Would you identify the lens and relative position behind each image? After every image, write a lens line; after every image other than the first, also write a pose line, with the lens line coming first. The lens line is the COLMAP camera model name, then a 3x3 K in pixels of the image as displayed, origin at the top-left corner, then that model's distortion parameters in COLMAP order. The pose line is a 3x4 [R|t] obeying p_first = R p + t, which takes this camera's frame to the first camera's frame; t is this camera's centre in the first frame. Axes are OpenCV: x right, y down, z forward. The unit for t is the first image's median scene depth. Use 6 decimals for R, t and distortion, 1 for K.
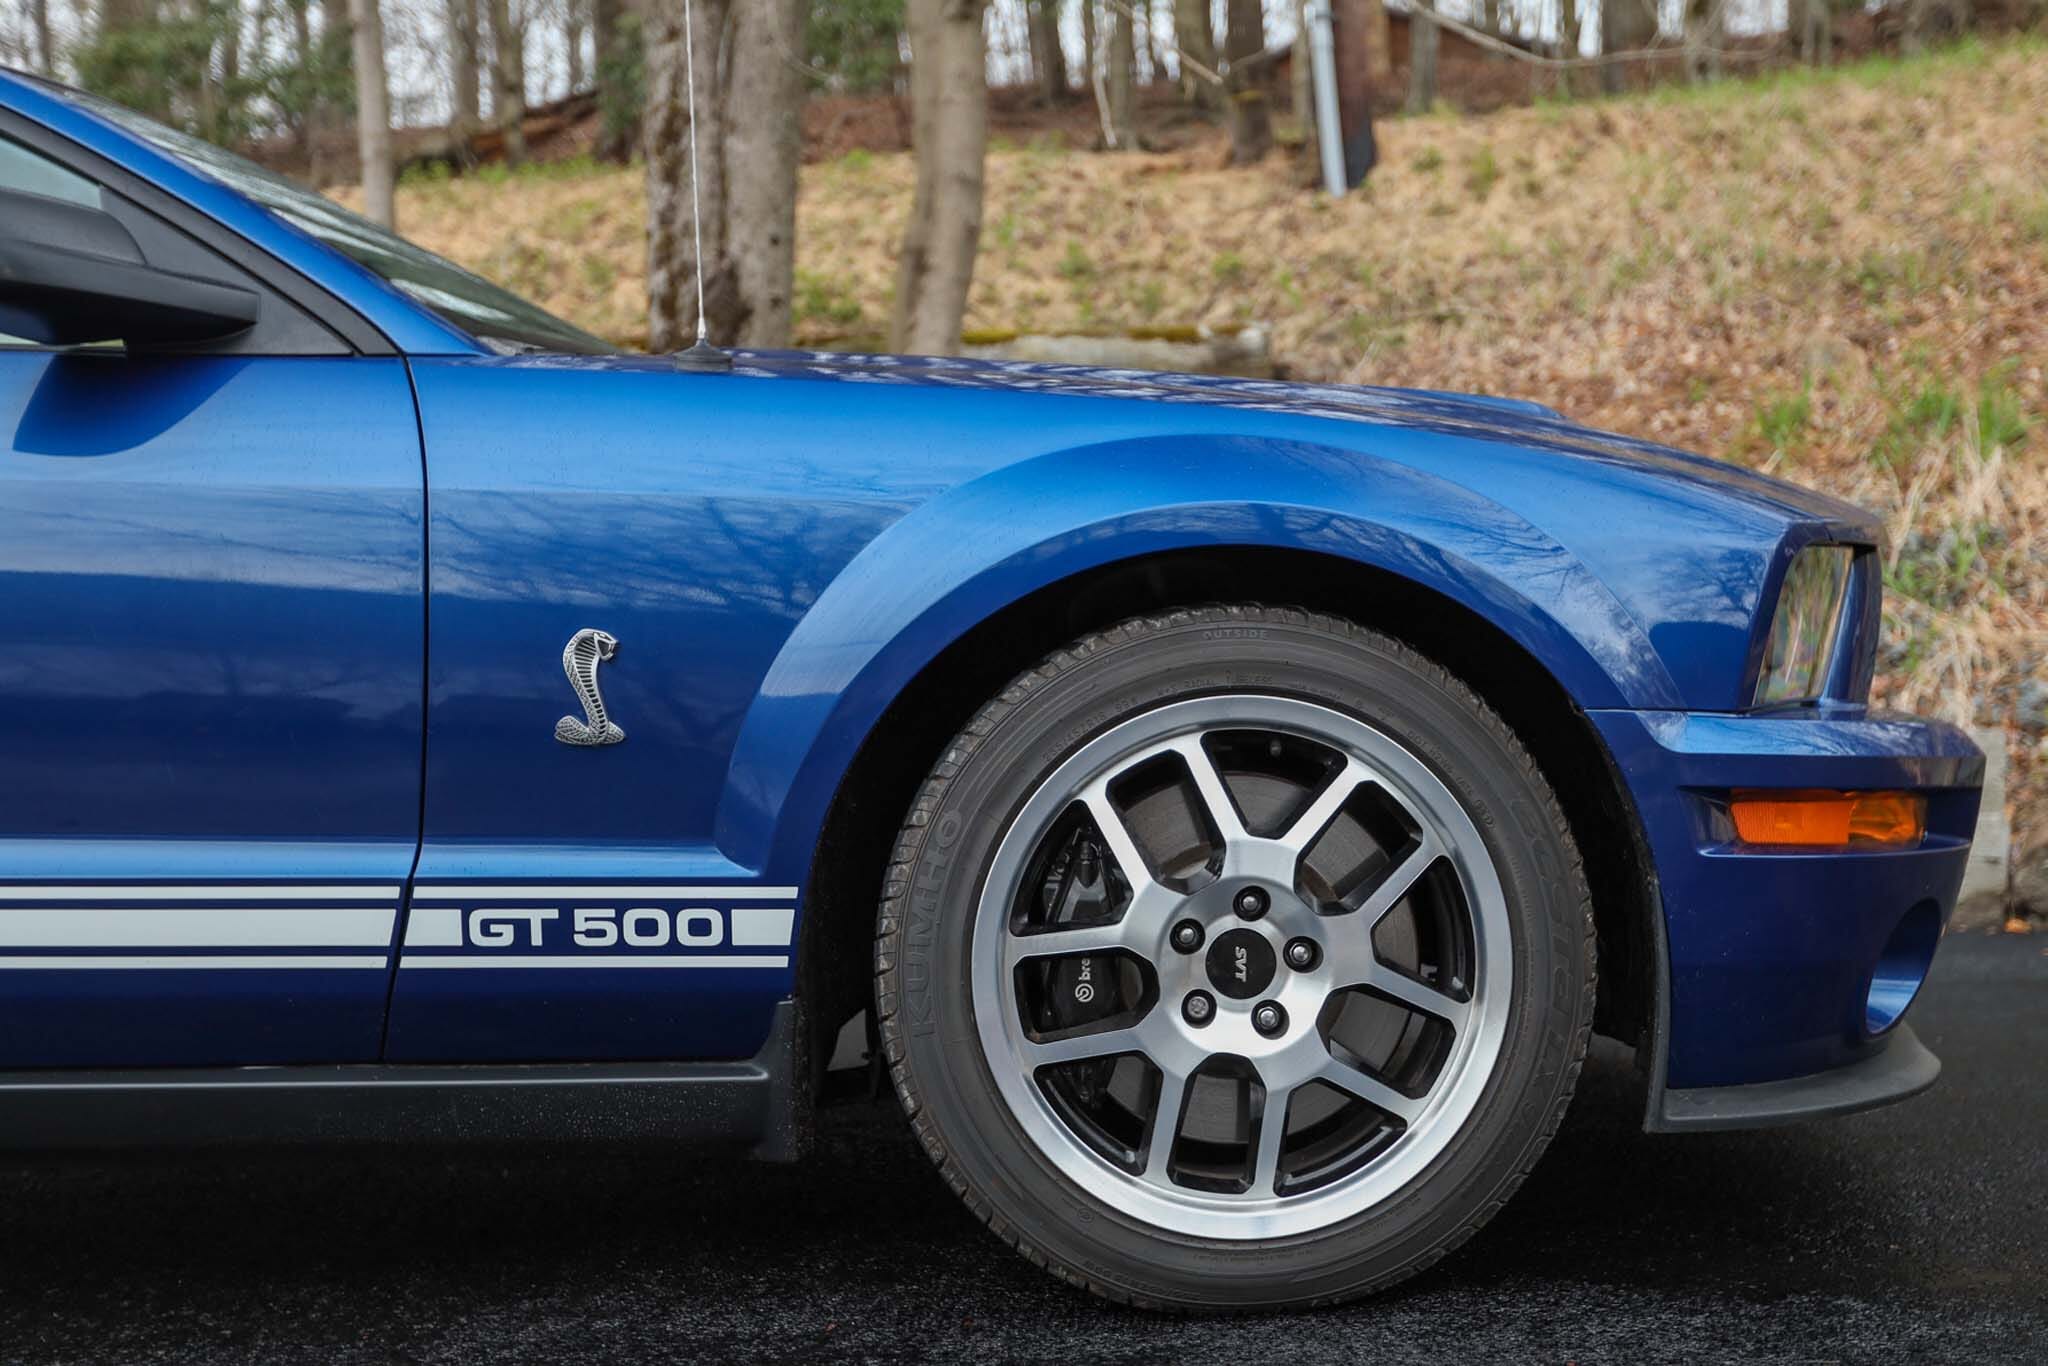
lens RADIAL K [[2063.7, 0, 1024.2], [0, 2063.7, 678.5], [0, 0, 1]] dist [-0.004649, 0.000000]
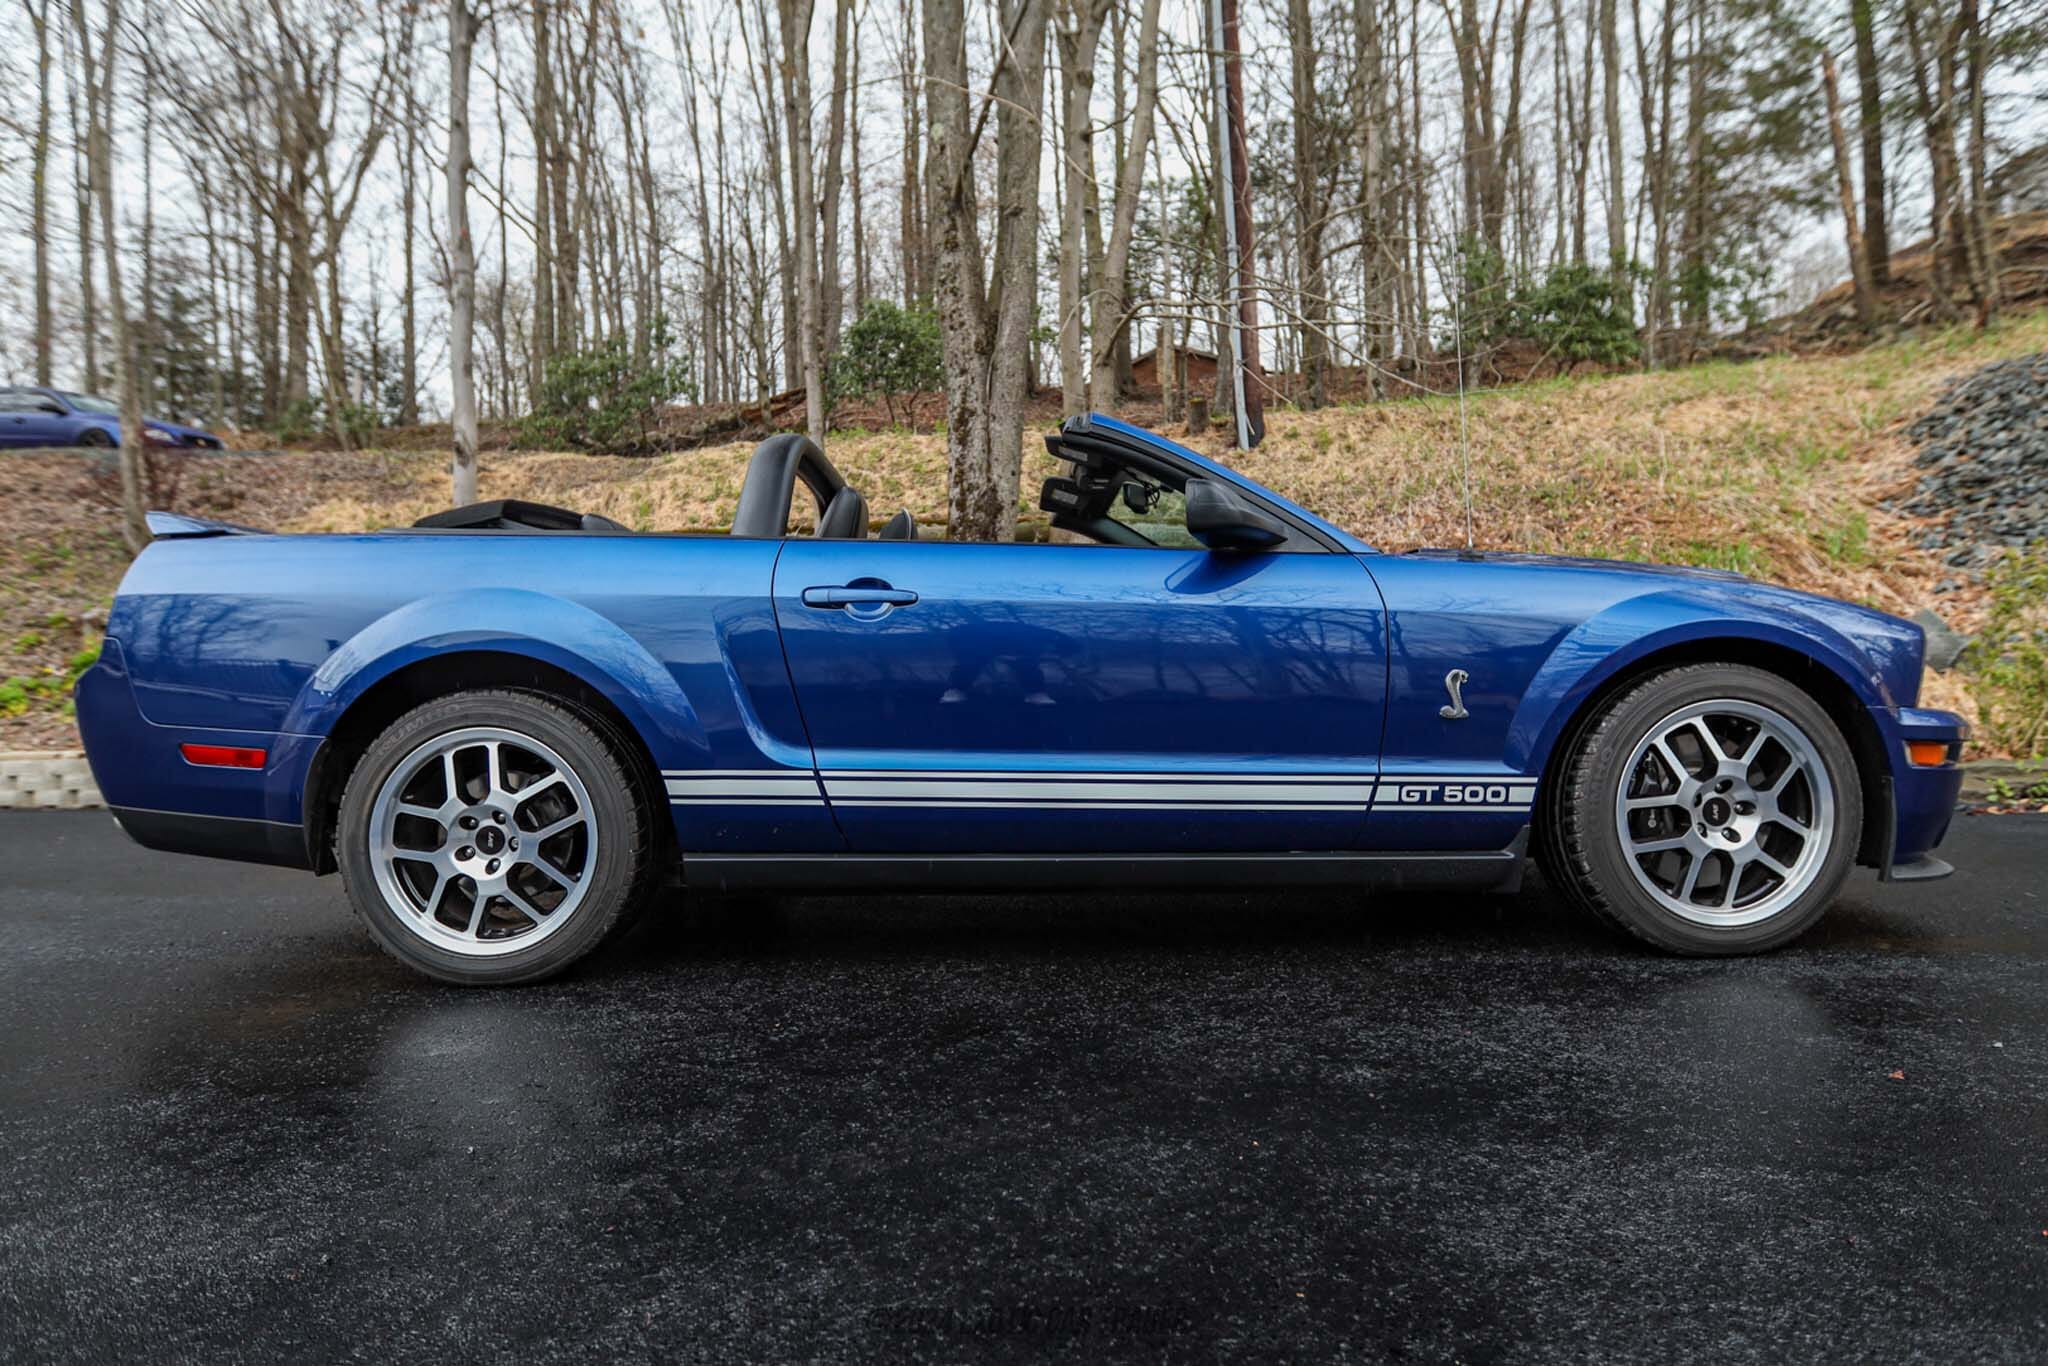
lens RADIAL K [[1031.6, 0, 1024.1], [0, 1031.6, 702.9], [0, 0, 1]] dist [-0.005531, -0.000246]
pose [[0.999923, 0.009901, -0.007489, -0.660349], [-0.009784, 0.999833, 0.015419, 0.000830], [0.007641, -0.015345, 0.999853, -0.191686]]
